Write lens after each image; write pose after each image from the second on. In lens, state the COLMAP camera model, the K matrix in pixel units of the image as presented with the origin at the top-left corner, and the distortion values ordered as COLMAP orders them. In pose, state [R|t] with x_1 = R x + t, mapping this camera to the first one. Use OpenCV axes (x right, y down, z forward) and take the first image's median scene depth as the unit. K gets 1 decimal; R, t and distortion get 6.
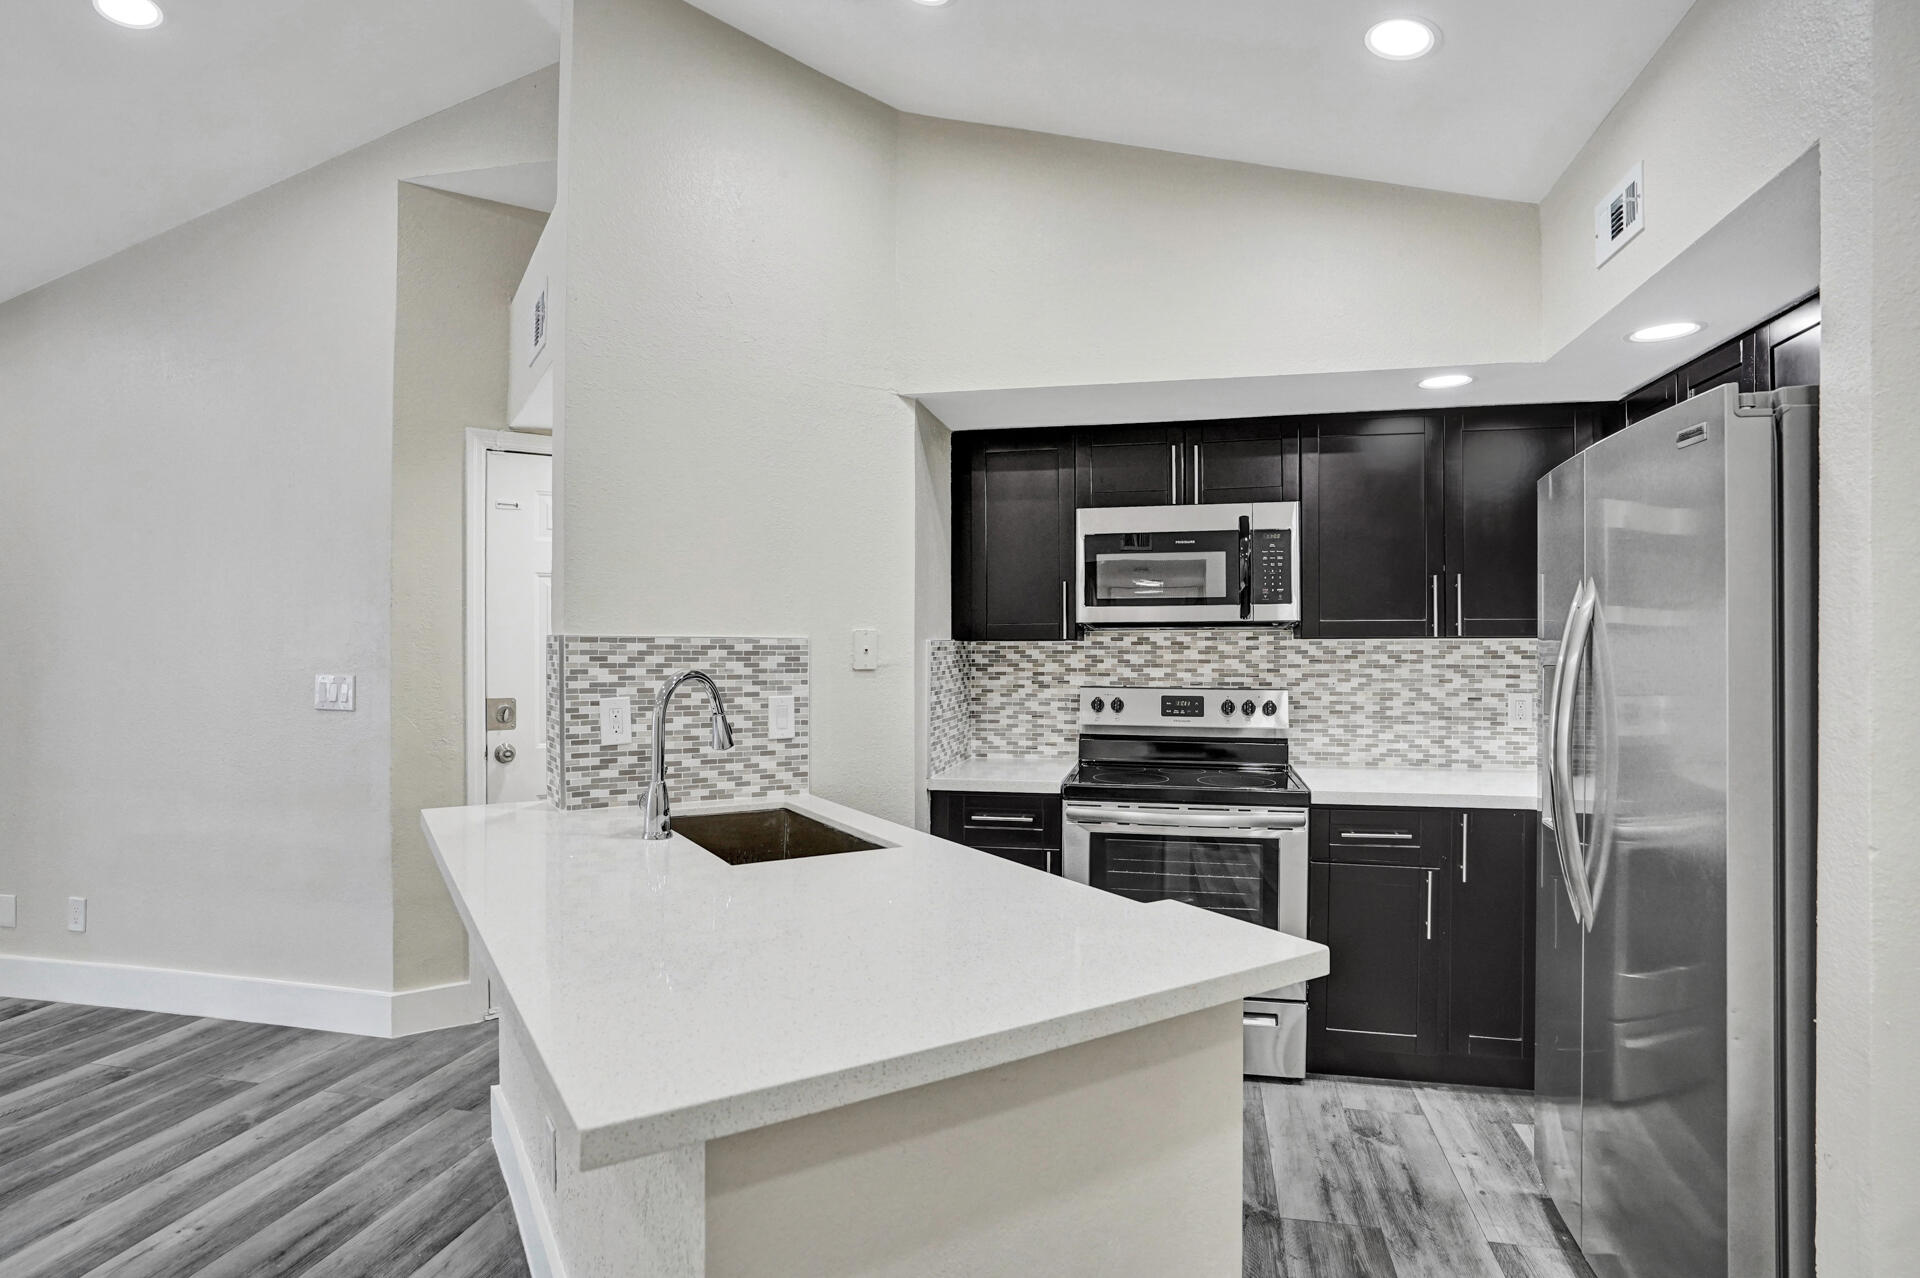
lens RADIAL K [[1002.7, 0, 954.5], [0, 1002.7, 640.2], [0, 0, 1]] dist [-0.059082, 0.034033]
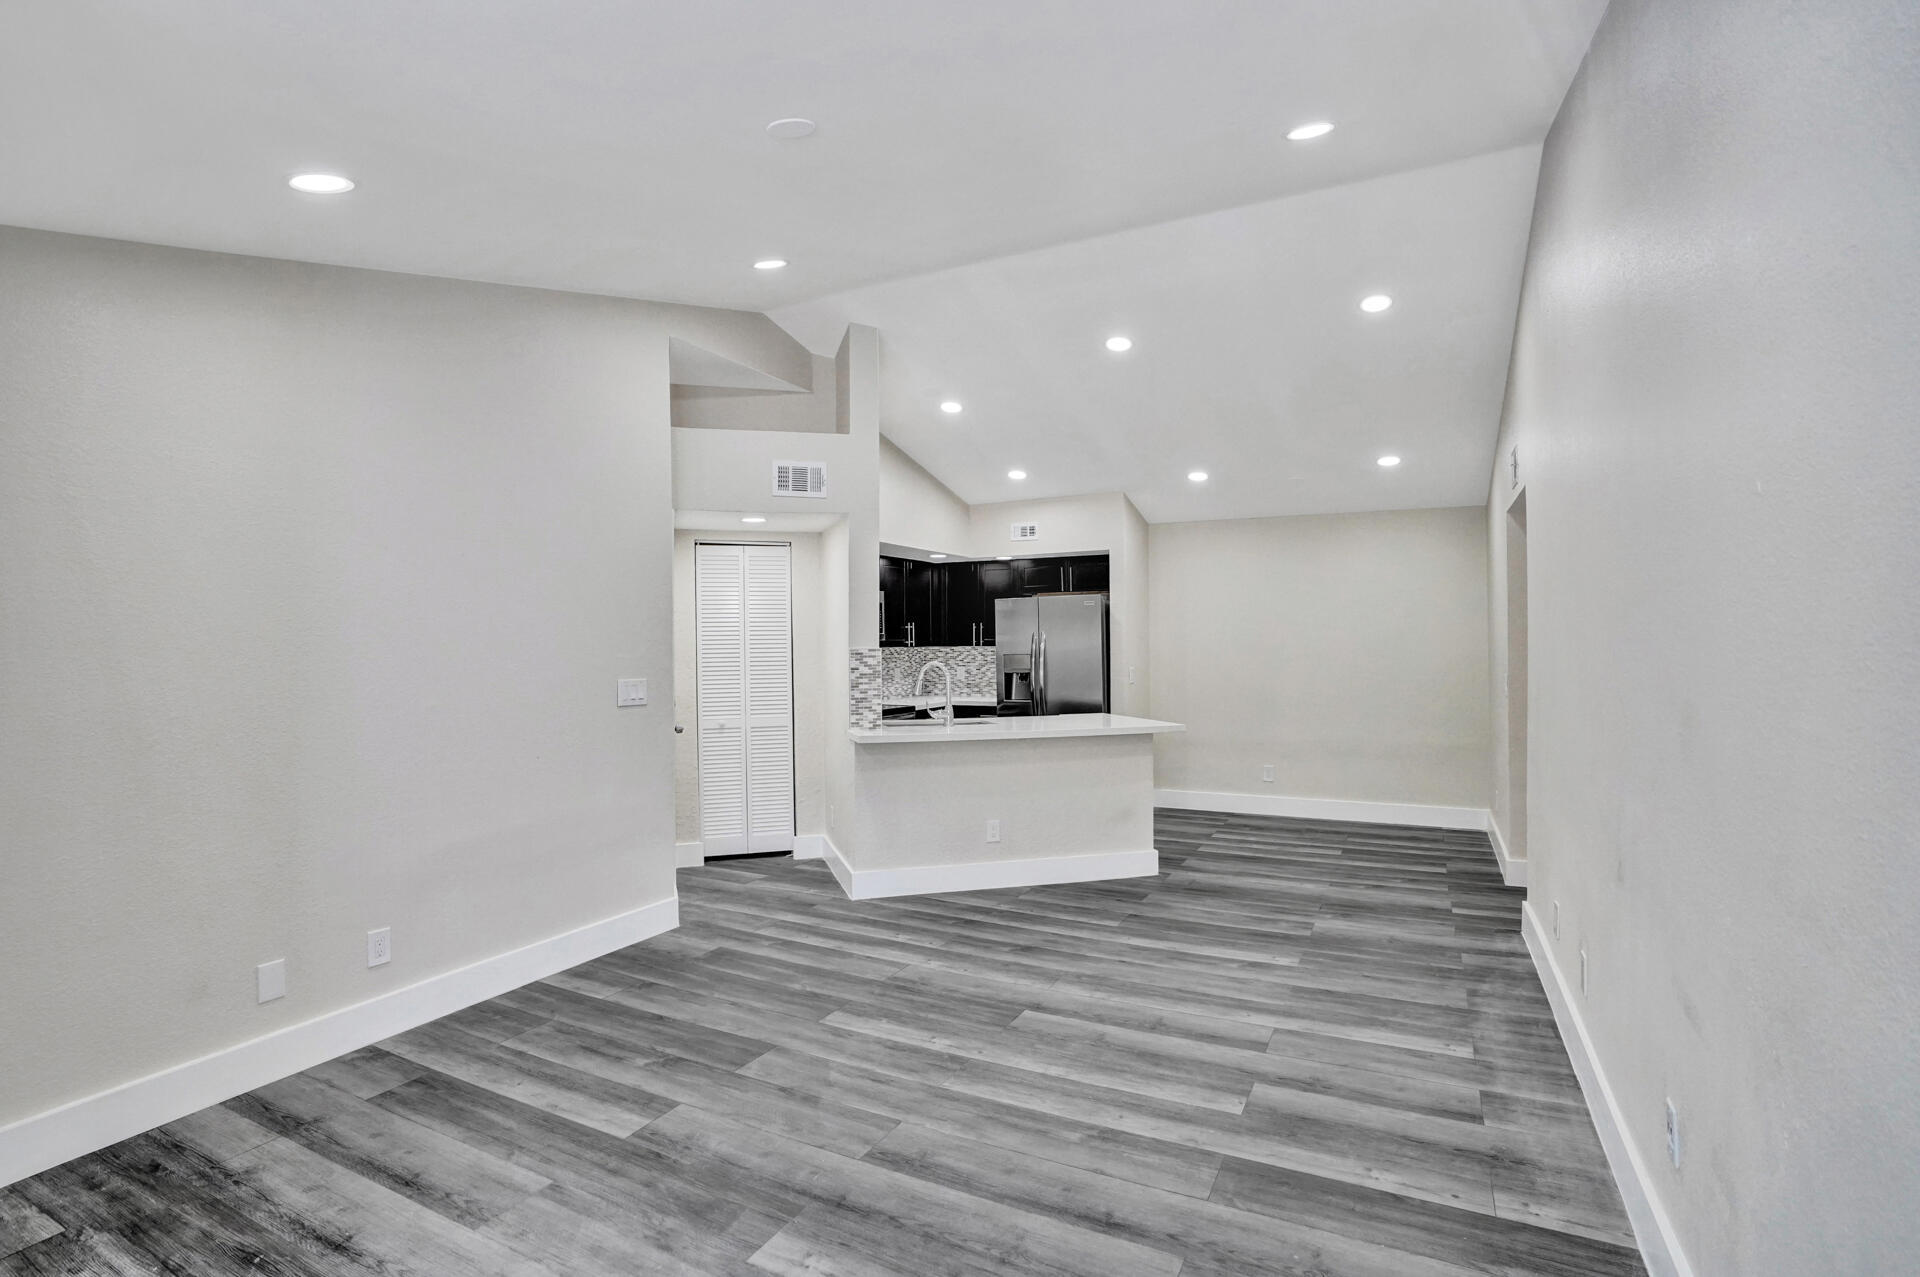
lens RADIAL K [[902.5, 0, 956.3], [0, 902.5, 638.7], [0, 0, 1]] dist [-0.063494, 0.025928]
pose [[0.247297, 0.002766, 0.968936, -1.842869], [0.003182, 0.999988, -0.003667, -0.015506], [-0.968935, 0.003990, 0.247285, 0.287704]]
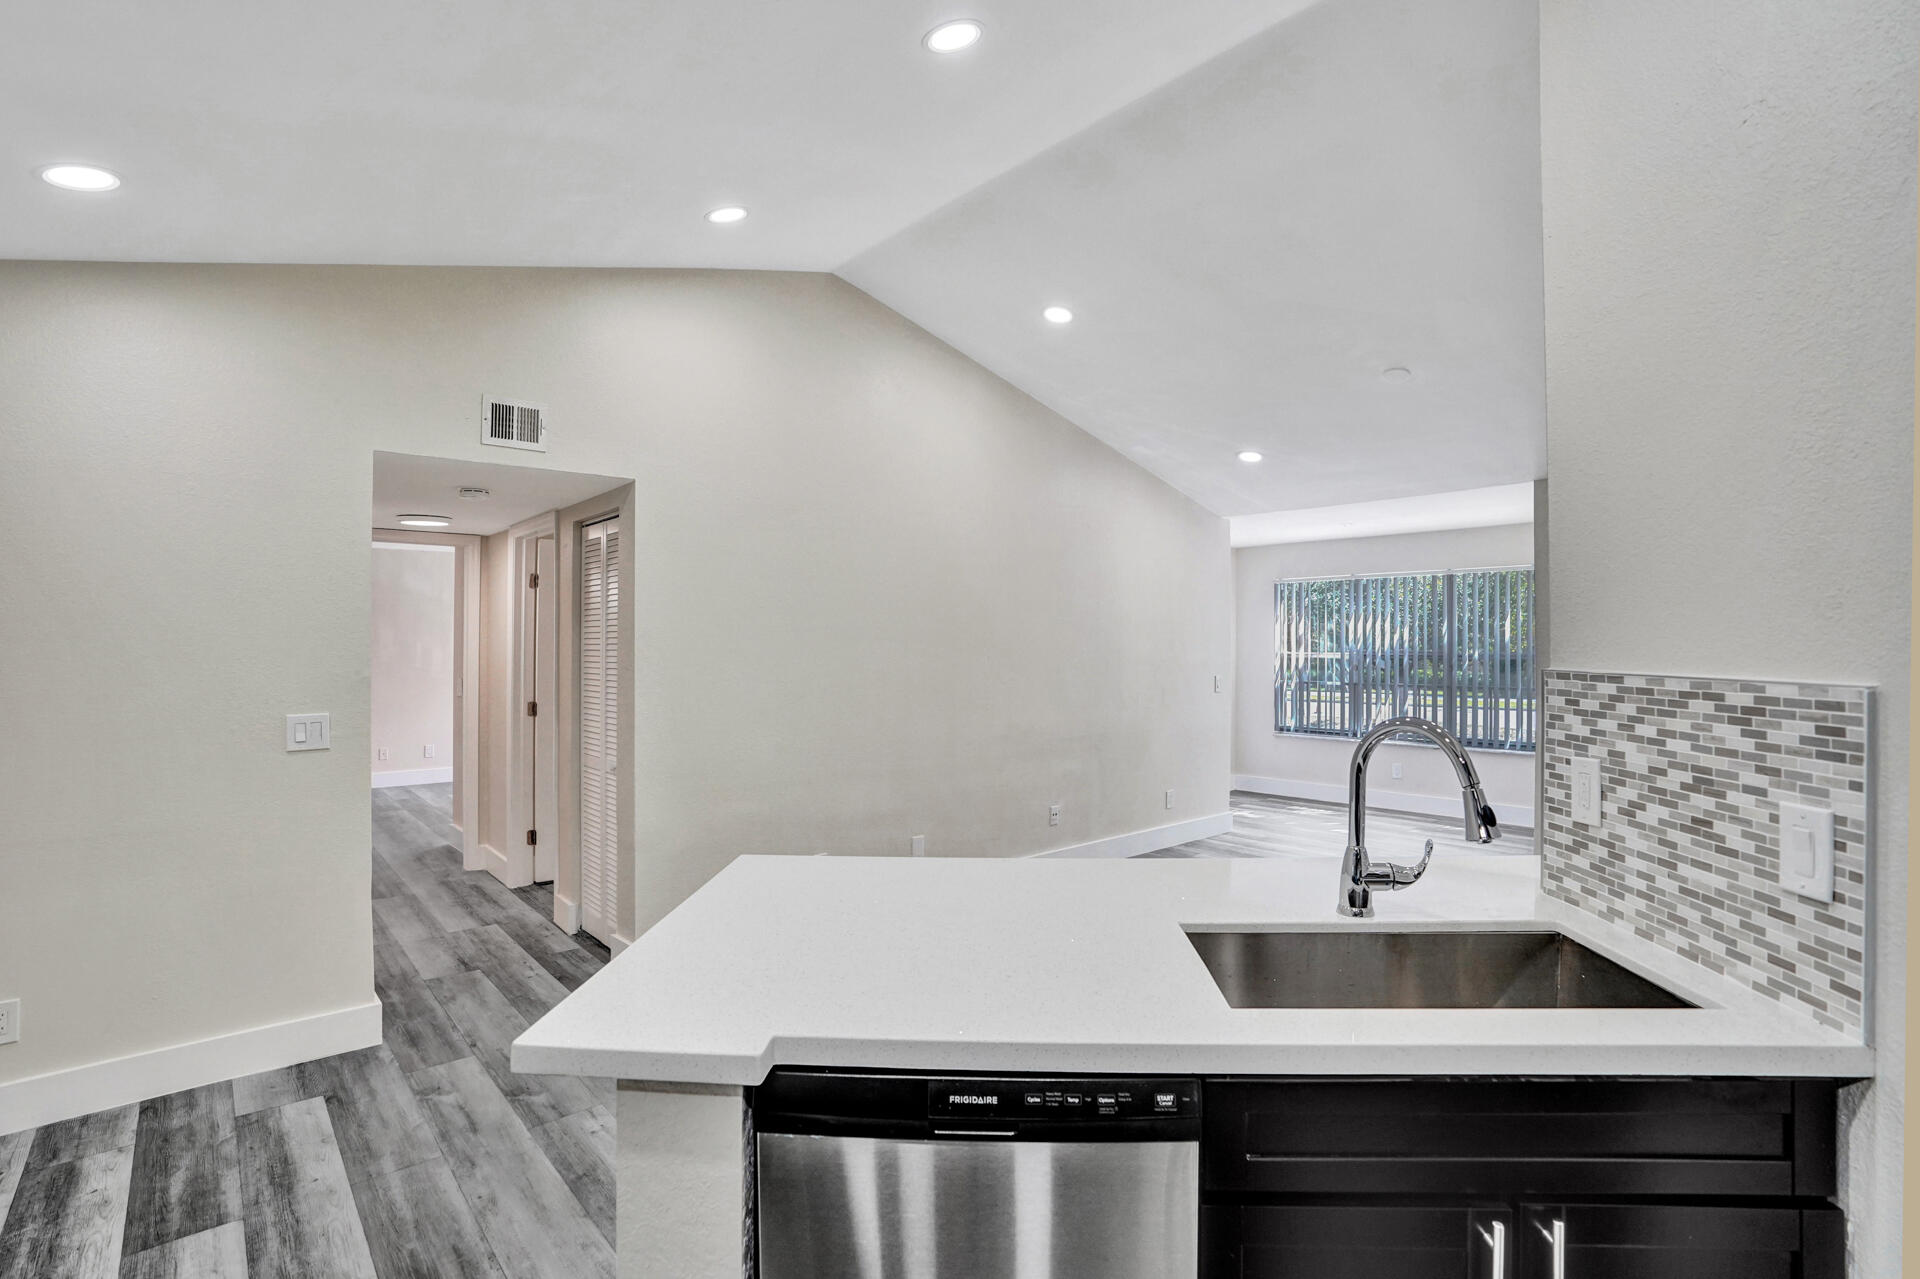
lens RADIAL K [[902.5, 0, 956.3], [0, 902.5, 639.7], [0, 0, 1]] dist [-0.063494, 0.025928]
pose [[-0.577516, -0.005294, -0.816362, 0.365324], [0.006611, 0.999916, -0.011161, -0.019597], [0.816353, -0.011843, -0.577432, 0.834858]]
